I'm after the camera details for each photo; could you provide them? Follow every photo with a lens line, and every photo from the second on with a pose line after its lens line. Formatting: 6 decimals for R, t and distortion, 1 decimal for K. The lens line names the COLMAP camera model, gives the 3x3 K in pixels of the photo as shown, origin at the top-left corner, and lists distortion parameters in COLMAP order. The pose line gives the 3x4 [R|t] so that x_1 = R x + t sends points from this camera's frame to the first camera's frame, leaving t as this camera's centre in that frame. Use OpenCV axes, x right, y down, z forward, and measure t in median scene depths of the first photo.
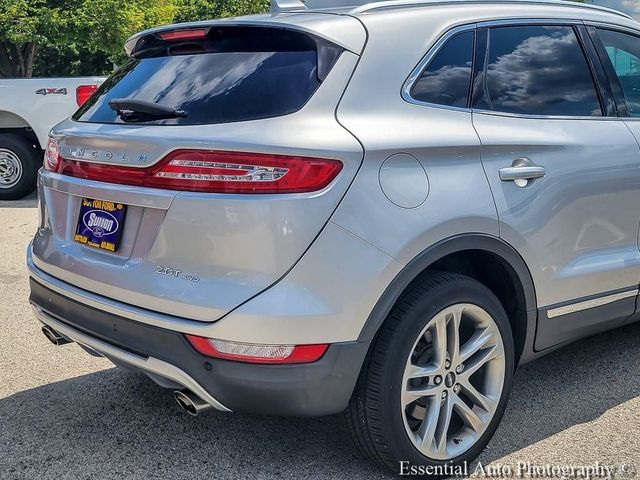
lens RADIAL K [[600.7, 0, 320.0], [0, 600.7, 231.1], [0, 0, 1]] dist [0.003523, 0.005678]
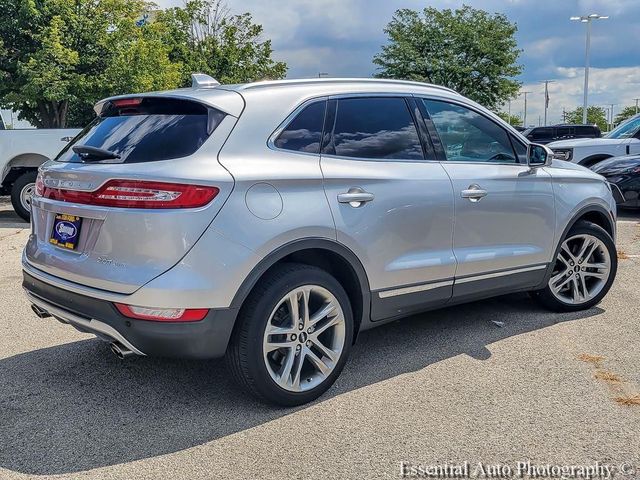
lens RADIAL K [[488.0, 0, 313.3], [0, 488.0, 240.4], [0, 0, 1]] dist [-0.001021, -0.007713]
pose [[0.999833, 0.003485, 0.017965, 0.219792], [-0.003024, 0.999667, -0.025639, 0.040943], [-0.018048, 0.025580, 0.999510, -0.199492]]
